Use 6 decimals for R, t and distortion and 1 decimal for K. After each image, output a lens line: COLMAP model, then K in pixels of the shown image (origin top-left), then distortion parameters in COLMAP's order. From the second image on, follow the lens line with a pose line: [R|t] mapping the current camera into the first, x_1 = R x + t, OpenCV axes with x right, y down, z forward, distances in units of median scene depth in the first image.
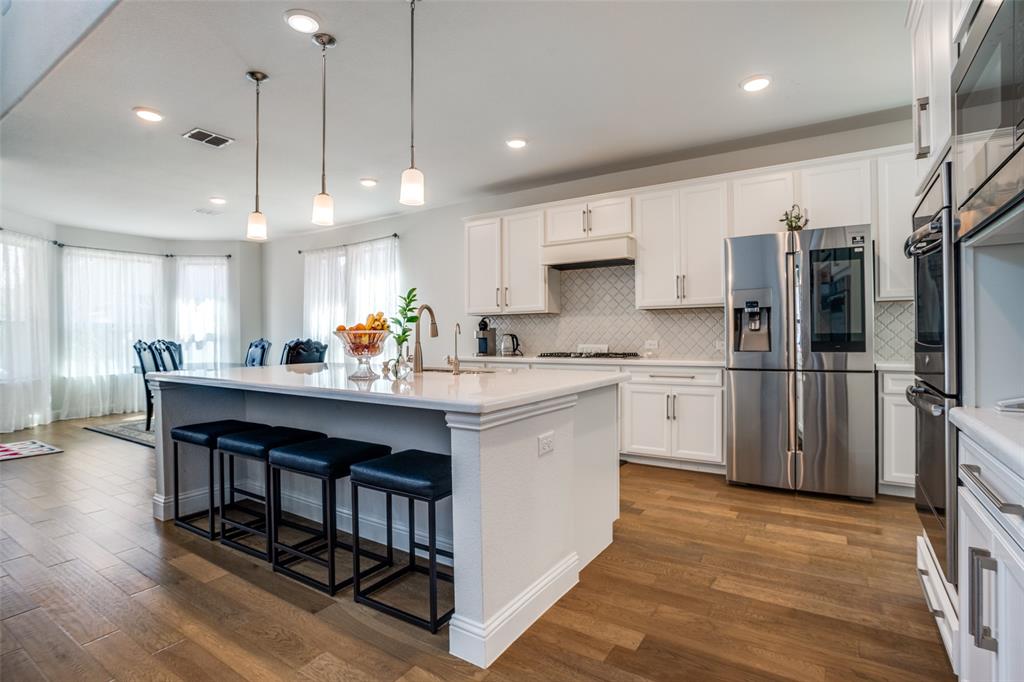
lens RADIAL K [[502.8, 0, 509.0], [0, 502.8, 342.7], [0, 0, 1]] dist [-0.035048, 0.004501]
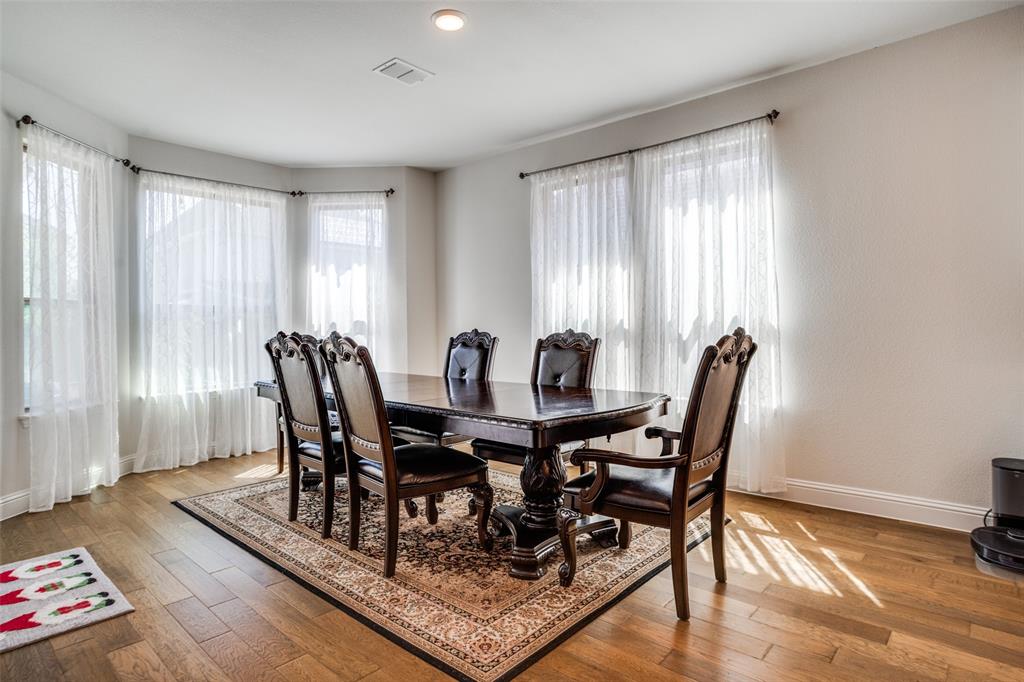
lens RADIAL K [[556.6, 0, 504.8], [0, 556.6, 330.8], [0, 0, 1]] dist [-0.061995, 0.027828]
pose [[0.989939, -0.003333, -0.141454, -0.415117], [0.002442, 0.999976, -0.006468, -0.003506], [0.141472, 0.006057, 0.989924, 0.451900]]
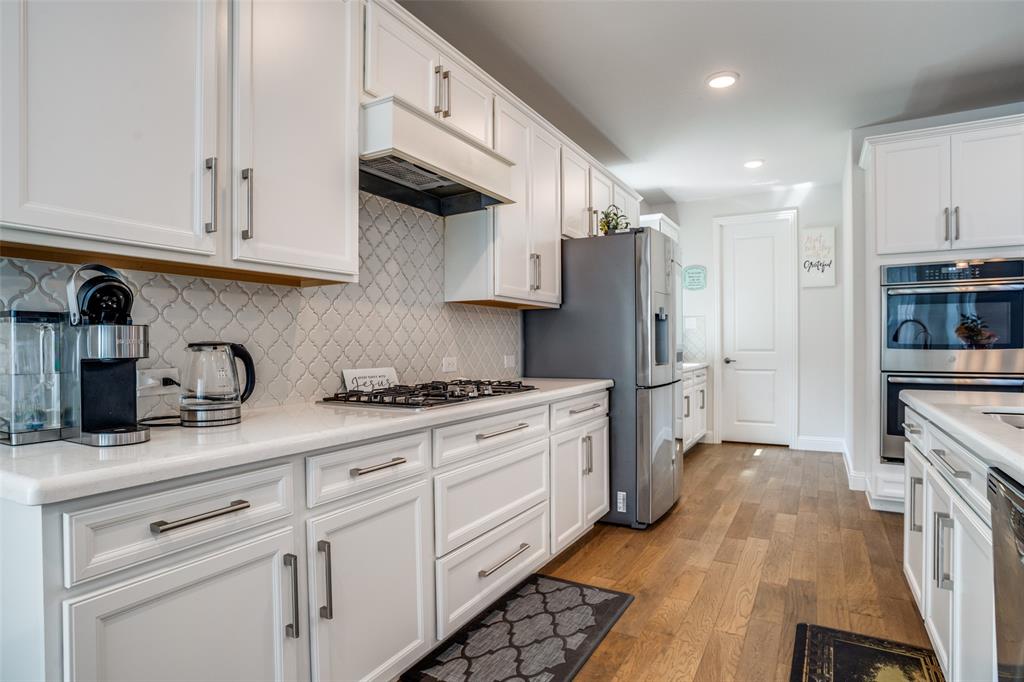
lens RADIAL K [[556.6, 0, 511.9], [0, 556.6, 344.5], [0, 0, 1]] dist [-0.061995, 0.027828]
pose [[-0.080293, 0.009303, 0.996728, -0.247901], [0.022167, 0.999726, -0.007546, -0.008656], [-0.996525, 0.021489, -0.080477, 0.721539]]
